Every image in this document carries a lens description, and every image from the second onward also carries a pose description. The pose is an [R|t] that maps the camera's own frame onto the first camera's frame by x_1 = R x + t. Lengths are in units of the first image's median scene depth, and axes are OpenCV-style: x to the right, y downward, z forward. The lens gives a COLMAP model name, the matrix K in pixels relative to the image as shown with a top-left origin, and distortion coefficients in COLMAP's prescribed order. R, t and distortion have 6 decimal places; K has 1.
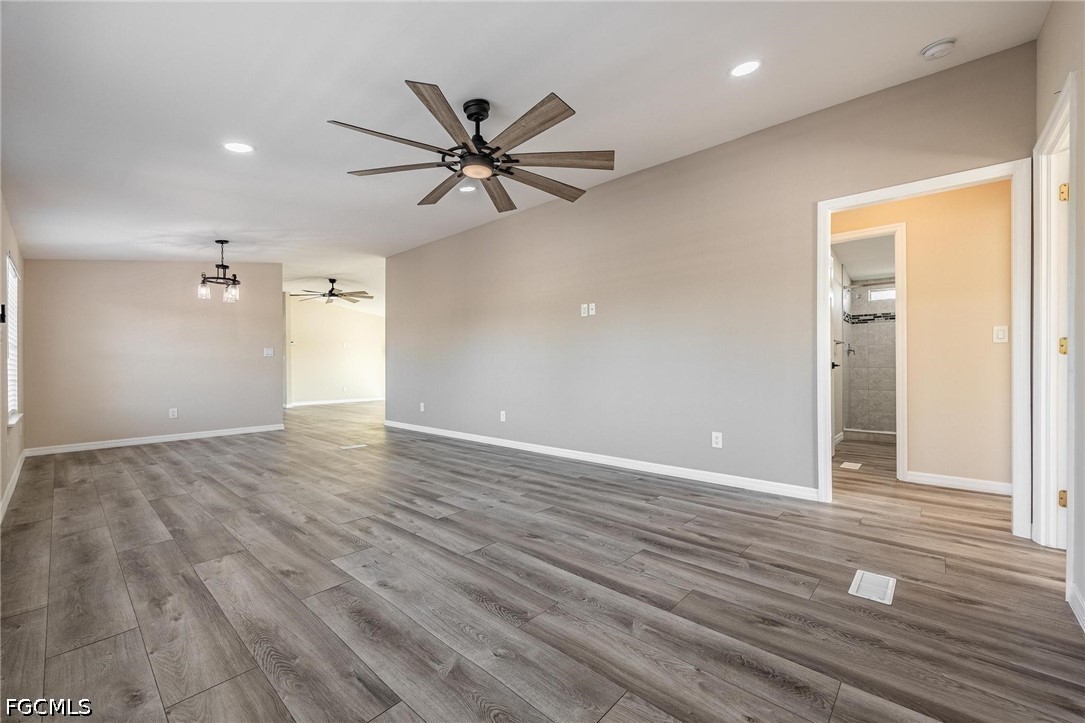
lens RADIAL K [[433.5, 0, 539.2], [0, 433.5, 365.6], [0, 0, 1]] dist [-0.003322, -0.001082]
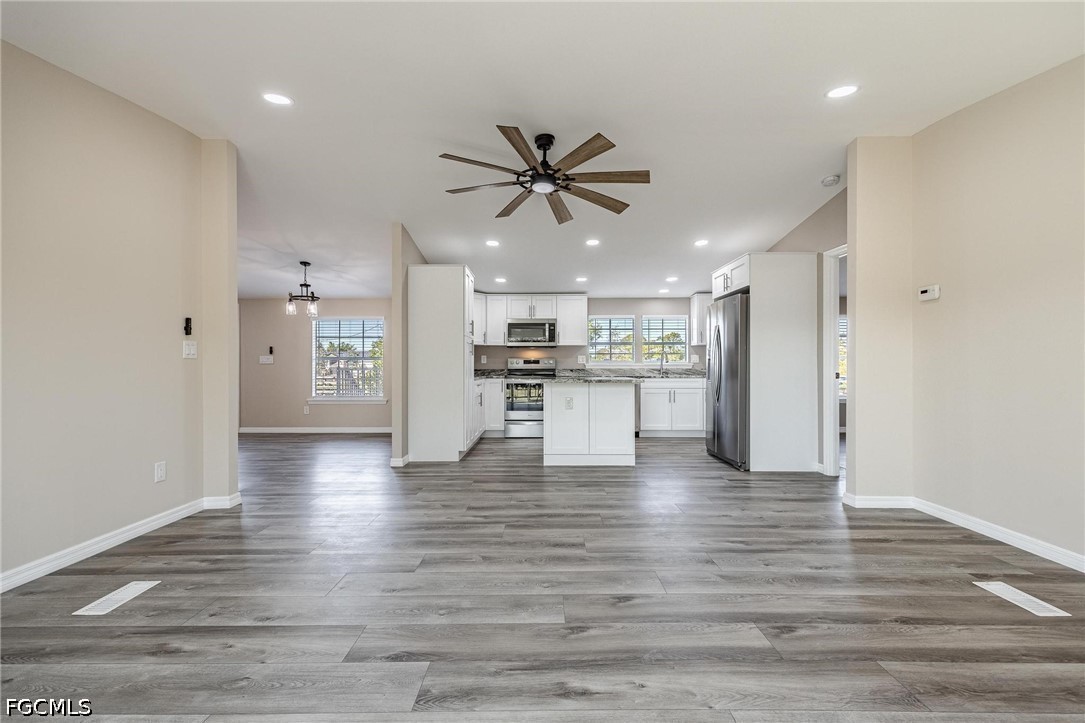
lens RADIAL K [[453.7, 0, 538.2], [0, 453.7, 366.2], [0, 0, 1]] dist [0.004843, -0.000504]
pose [[-0.753160, 0.007599, -0.657794, -0.704084], [0.005094, 0.999971, 0.005718, -0.039721], [0.657818, 0.000956, -0.753176, 3.917210]]
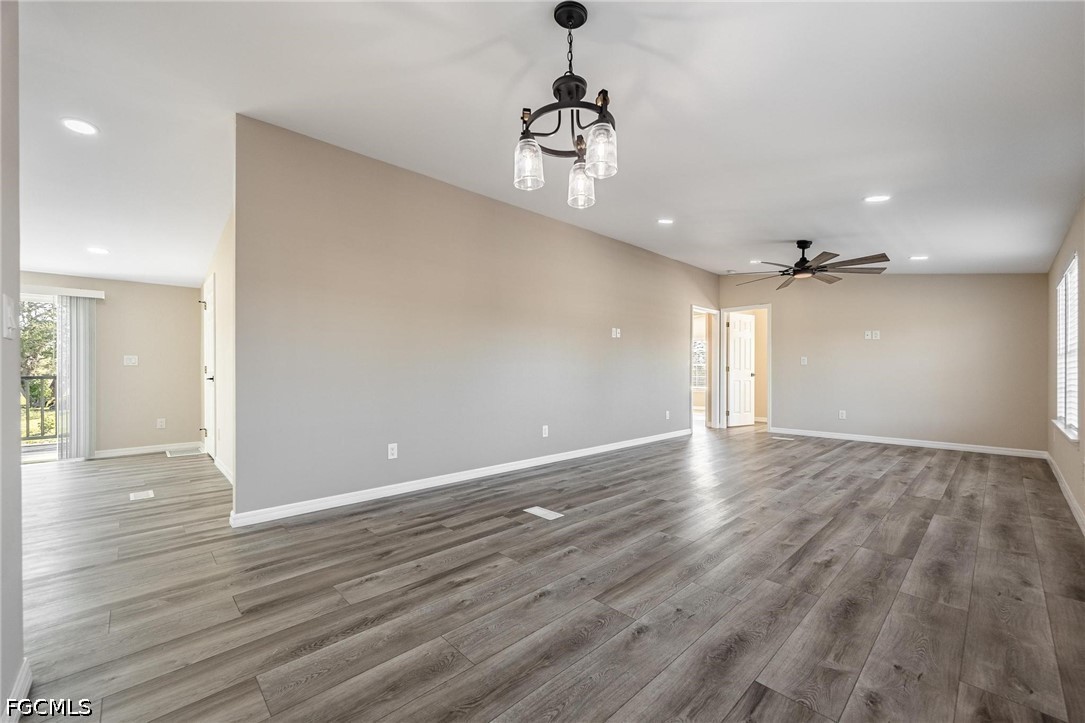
lens RADIAL K [[433.5, 0, 540.4], [0, 433.5, 371.9], [0, 0, 1]] dist [-0.003322, -0.001082]
pose [[0.083412, 0.003700, 0.996508, -1.837431], [0.000848, 0.999992, -0.003784, -0.011009], [-0.996515, 0.001161, 0.083408, 1.703410]]
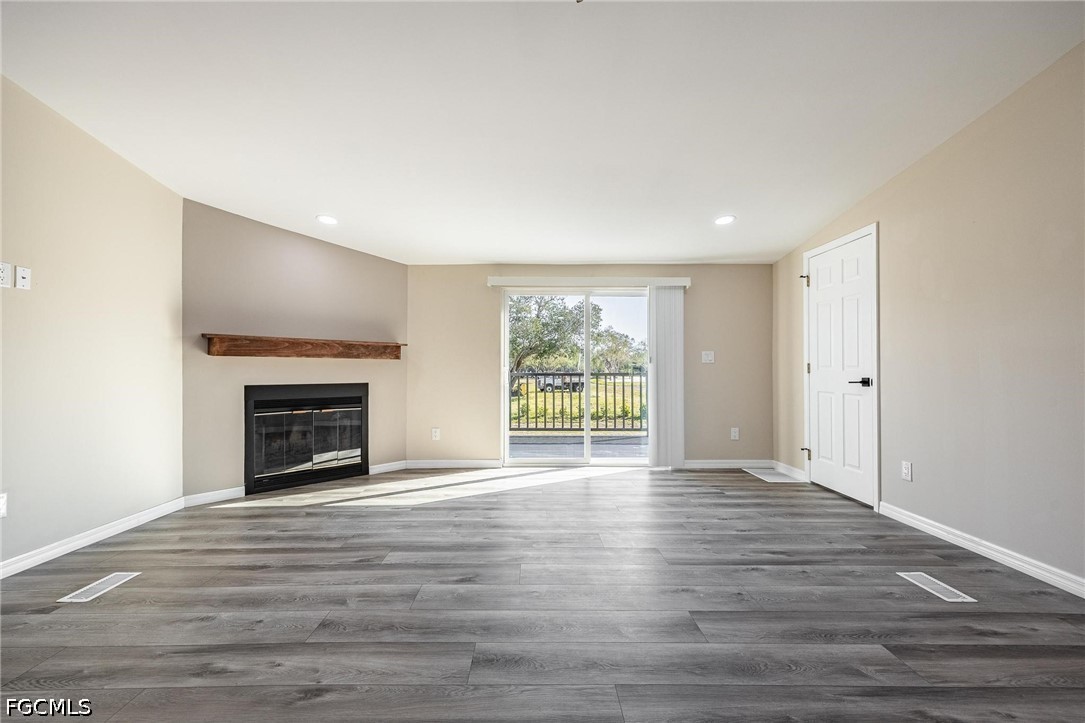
lens RADIAL K [[453.7, 0, 538.8], [0, 453.7, 361.8], [0, 0, 1]] dist [0.004843, -0.000504]
pose [[0.737156, 0.017942, 0.675484, -1.680971], [-0.001711, 0.999694, -0.024687, -0.033923], [-0.675721, 0.017042, 0.736961, 2.833822]]
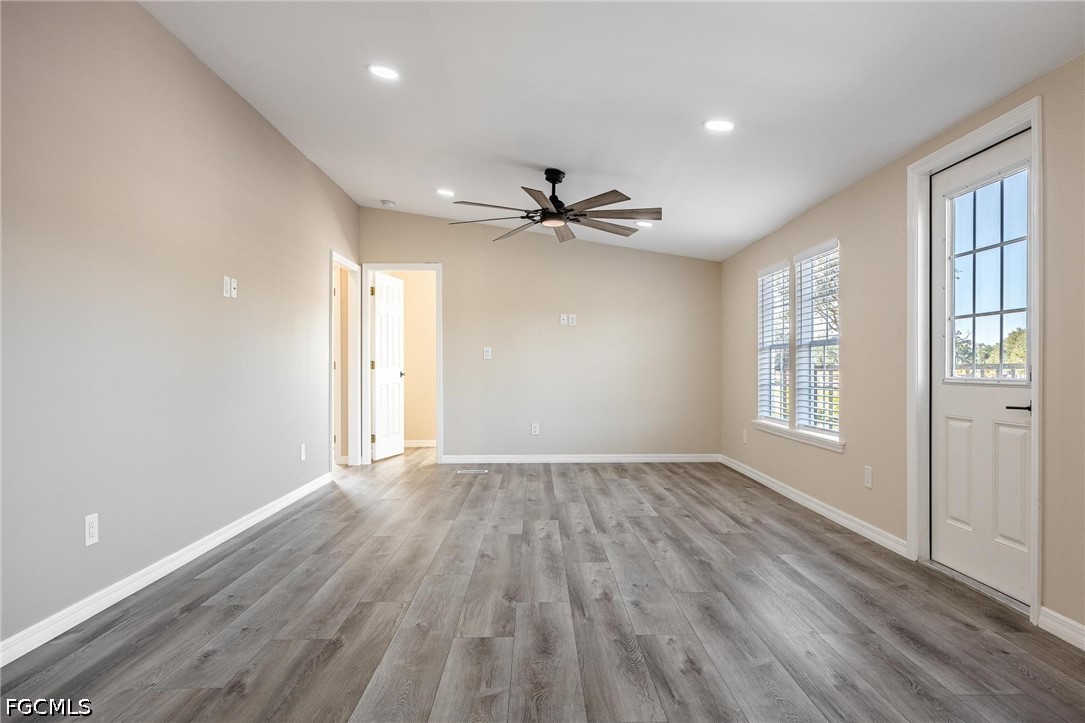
lens RADIAL K [[670.8, 0, 542.0], [0, 670.8, 368.1], [0, 0, 1]] dist [-0.008467, -0.000161]
pose [[-0.679523, 0.006170, 0.733628, -1.328855], [0.007679, 0.999970, -0.001298, -0.018101], [-0.733614, 0.004752, -0.679550, 2.007153]]
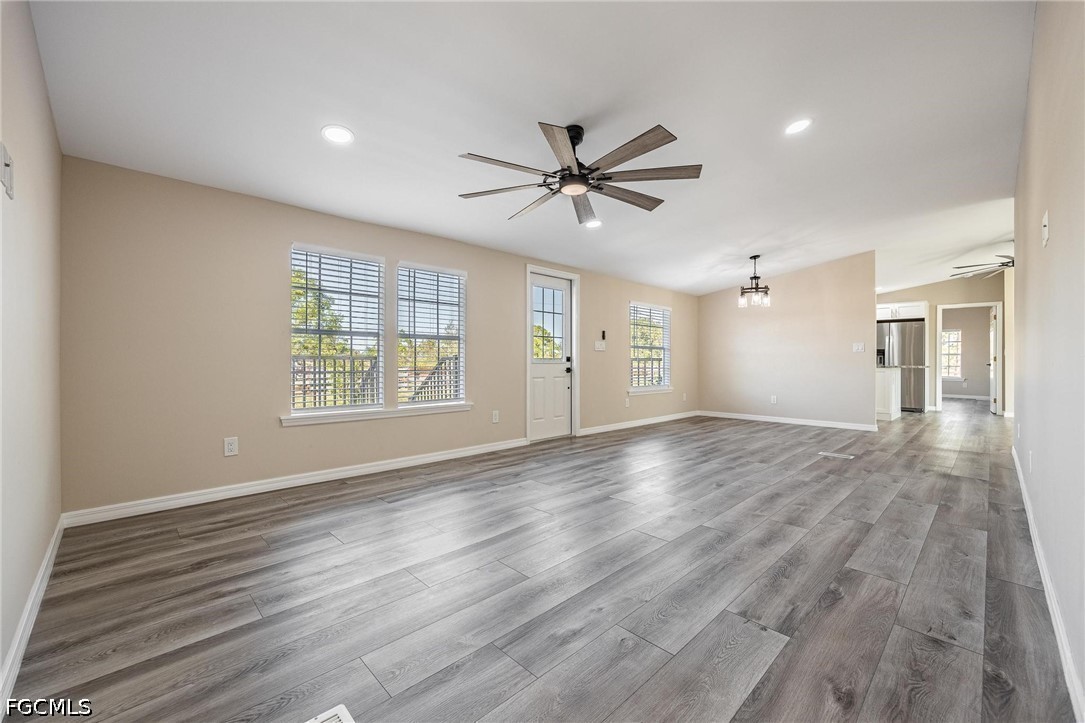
lens RADIAL K [[433.5, 0, 539.9], [0, 433.5, 360.9], [0, 0, 1]] dist [-0.003322, -0.001082]
pose [[-0.063123, 0.000000, -0.998006, 0.840304], [-0.002259, 0.999997, 0.000143, 0.001499], [0.998003, 0.002263, -0.063122, 0.833086]]
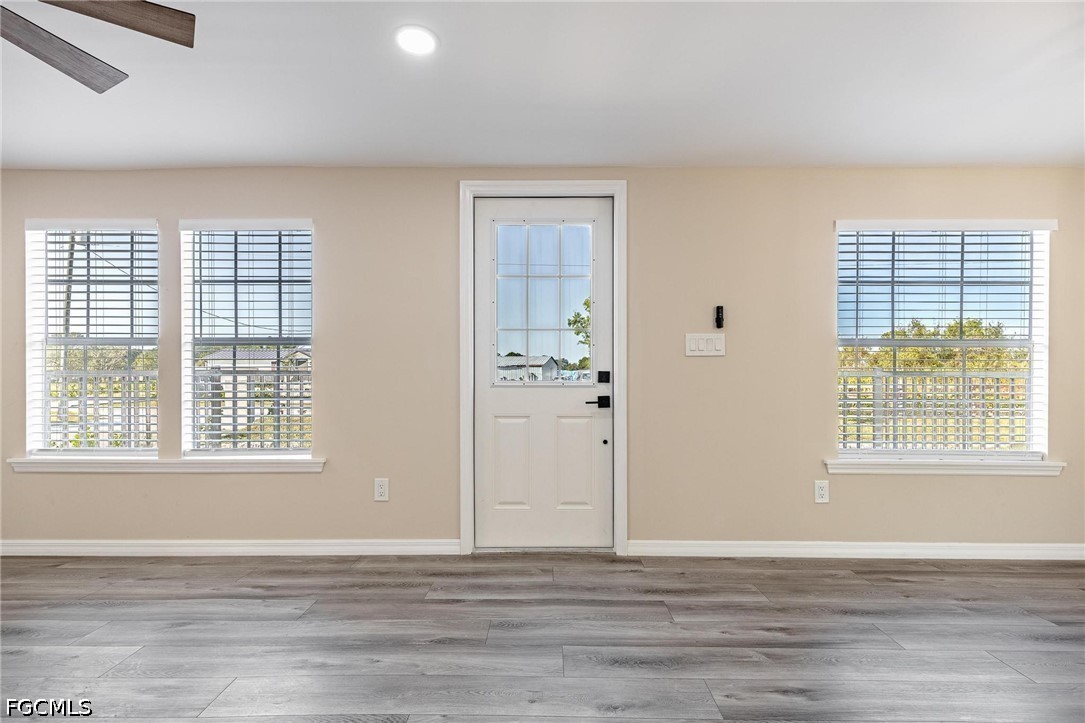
lens RADIAL K [[608.2, 0, 546.8], [0, 608.2, 371.4], [0, 0, 1]] dist [0.015552, -0.000757]
pose [[-0.741034, 0.005501, -0.671445, -0.211036], [0.001618, 0.999978, 0.006407, -0.025006], [0.671465, 0.003661, -0.741027, 1.657382]]
